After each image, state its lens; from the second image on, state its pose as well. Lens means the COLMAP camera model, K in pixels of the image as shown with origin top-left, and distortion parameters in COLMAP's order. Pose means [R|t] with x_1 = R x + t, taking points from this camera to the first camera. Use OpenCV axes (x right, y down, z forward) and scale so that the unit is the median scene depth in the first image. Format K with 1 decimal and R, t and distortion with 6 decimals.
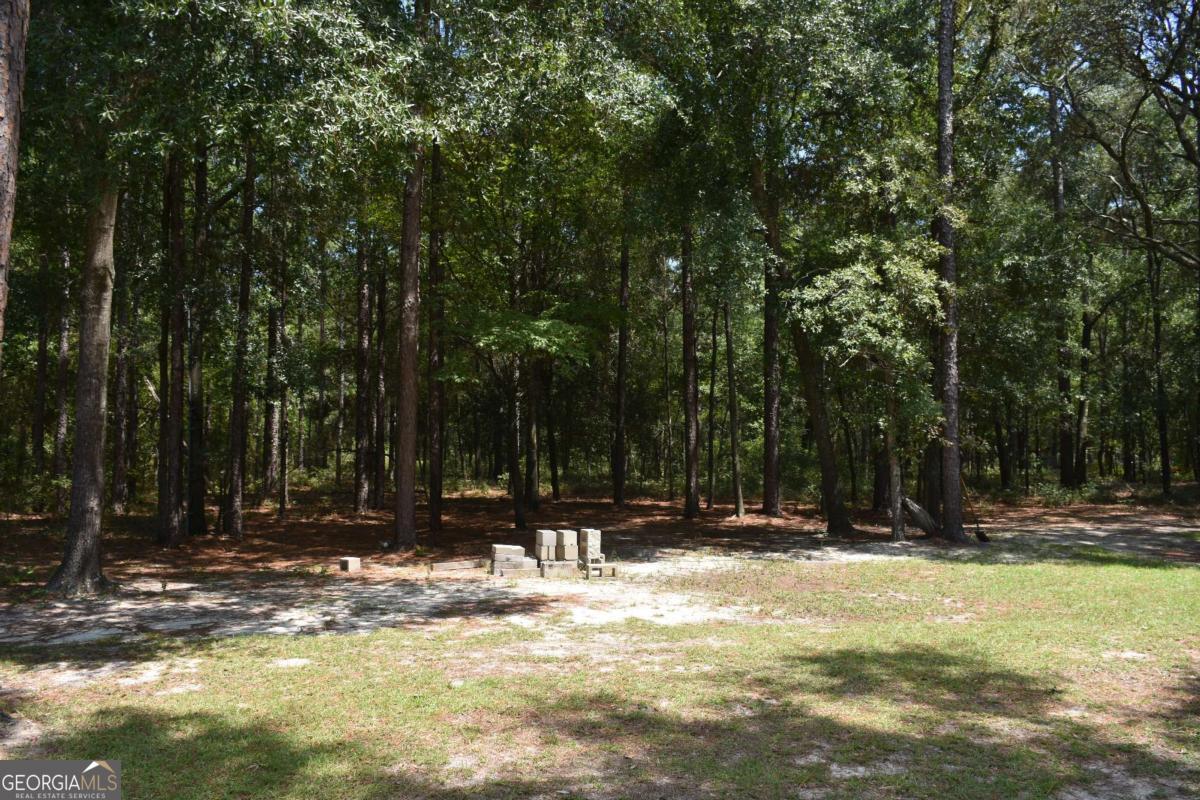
lens RADIAL K [[918.1, 0, 600.0], [0, 918.1, 400.0], [0, 0, 1]] dist [-0.023479, -0.003190]
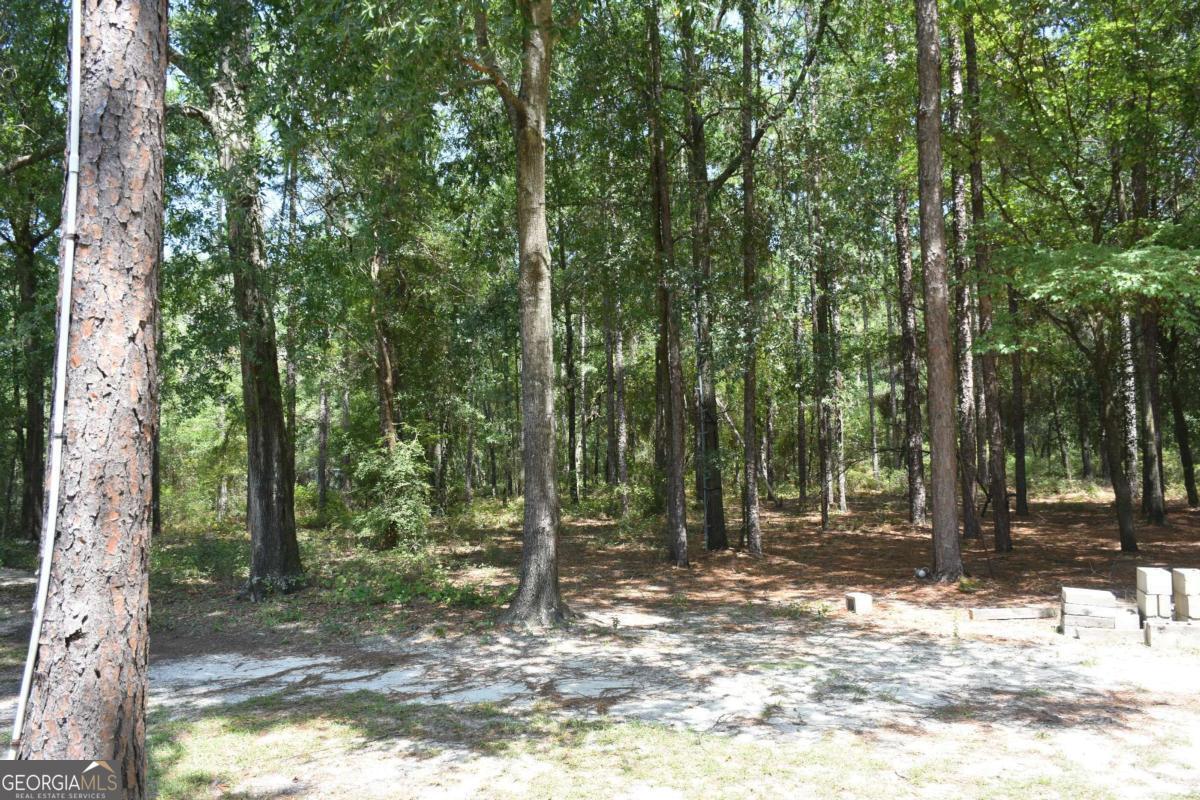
lens RADIAL K [[918.1, 0, 600.0], [0, 918.1, 400.0], [0, 0, 1]] dist [-0.023479, -0.003190]
pose [[0.803320, -0.061842, -0.592328, 0.013891], [0.063101, 0.997834, -0.018600, 0.012939], [0.592195, -0.022434, 0.805482, 0.272098]]
